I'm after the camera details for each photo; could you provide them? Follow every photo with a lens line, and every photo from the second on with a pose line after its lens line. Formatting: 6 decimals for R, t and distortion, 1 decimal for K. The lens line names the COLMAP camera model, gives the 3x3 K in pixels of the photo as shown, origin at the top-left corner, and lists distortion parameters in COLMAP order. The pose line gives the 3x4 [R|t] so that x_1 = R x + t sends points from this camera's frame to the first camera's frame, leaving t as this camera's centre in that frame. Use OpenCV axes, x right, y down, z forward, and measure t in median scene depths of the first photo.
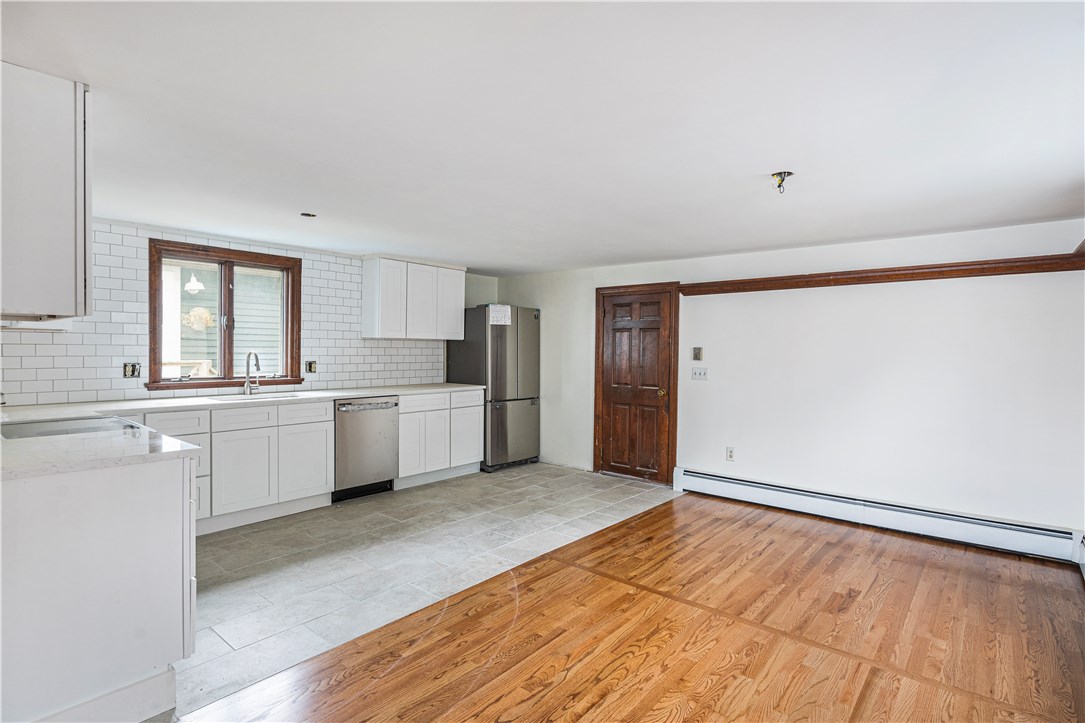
lens RADIAL K [[539.2, 0, 538.5], [0, 539.2, 349.5], [0, 0, 1]] dist [-0.004409, 0.000569]
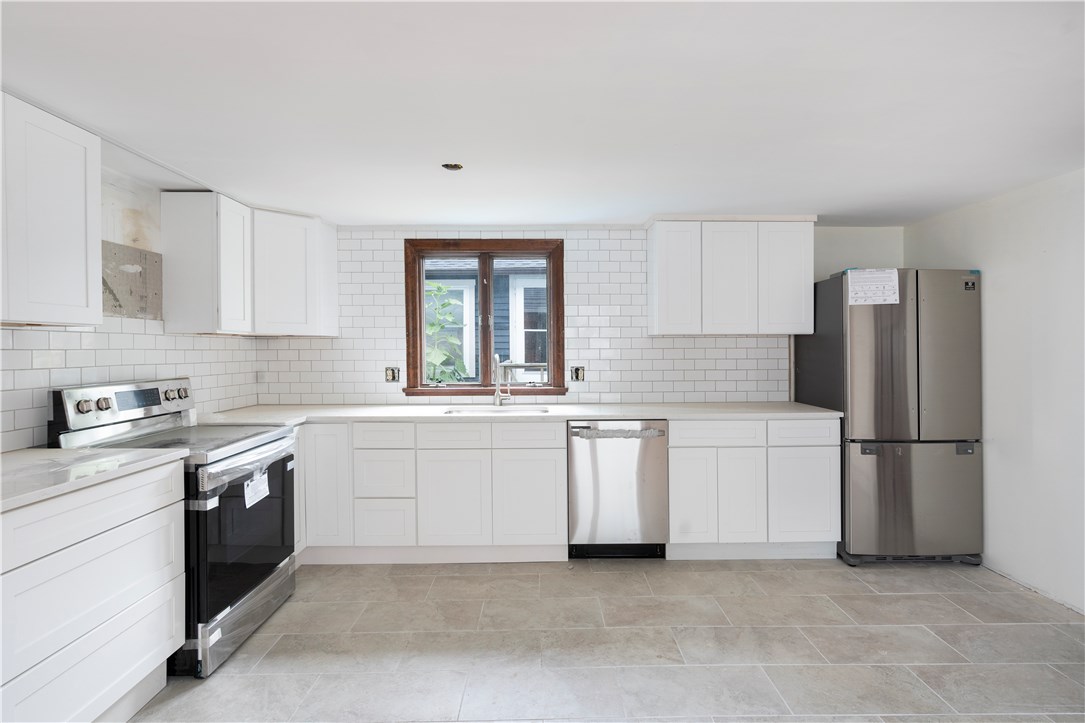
lens RADIAL K [[539.2, 0, 538.5], [0, 539.2, 349.5], [0, 0, 1]] dist [-0.004409, 0.000569]
pose [[0.664001, -0.009861, -0.747667, 0.137371], [0.009706, 0.999942, -0.004568, -0.000592], [0.747669, -0.004224, 0.664058, 0.444186]]
